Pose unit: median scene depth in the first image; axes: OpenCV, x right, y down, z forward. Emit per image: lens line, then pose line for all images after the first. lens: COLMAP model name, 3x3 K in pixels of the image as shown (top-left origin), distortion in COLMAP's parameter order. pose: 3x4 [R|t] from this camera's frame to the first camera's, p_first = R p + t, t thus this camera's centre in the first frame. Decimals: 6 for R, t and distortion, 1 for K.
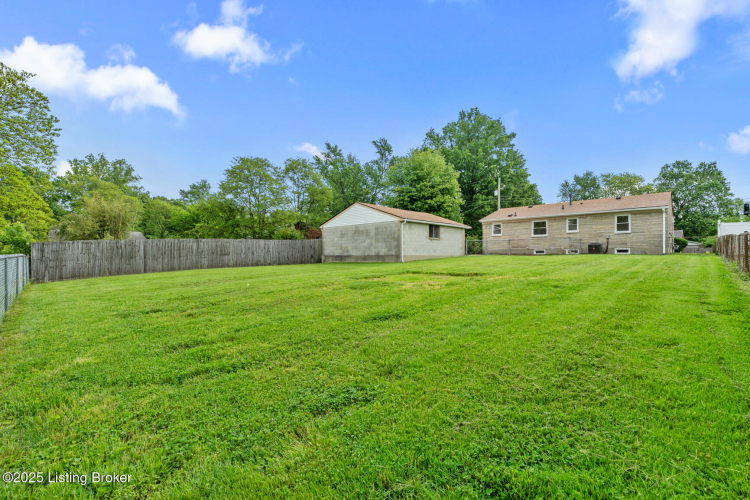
lens RADIAL K [[337.3, 0, 376.0], [0, 337.3, 248.4], [0, 0, 1]] dist [-0.000809, 0.000179]
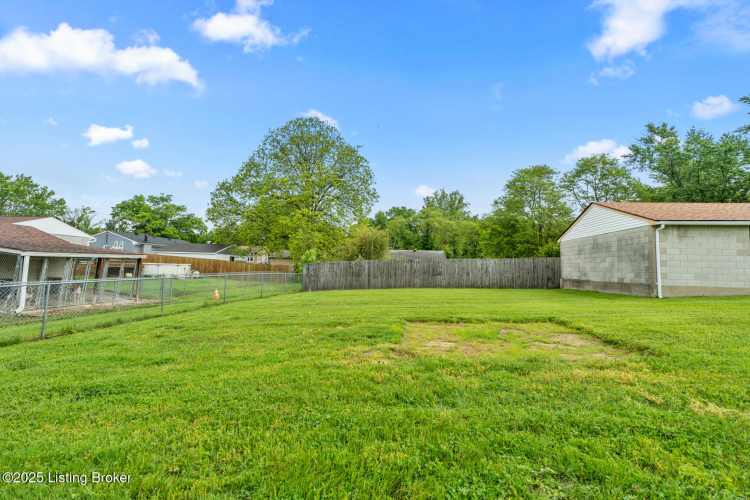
lens RADIAL K [[337.3, 0, 376.0], [0, 337.3, 248.4], [0, 0, 1]] dist [-0.000809, 0.000179]
pose [[0.604552, -0.031953, -0.795924, 0.169753], [-0.004513, 0.999042, -0.043535, -0.010625], [0.796553, 0.029911, 0.603829, 0.192348]]
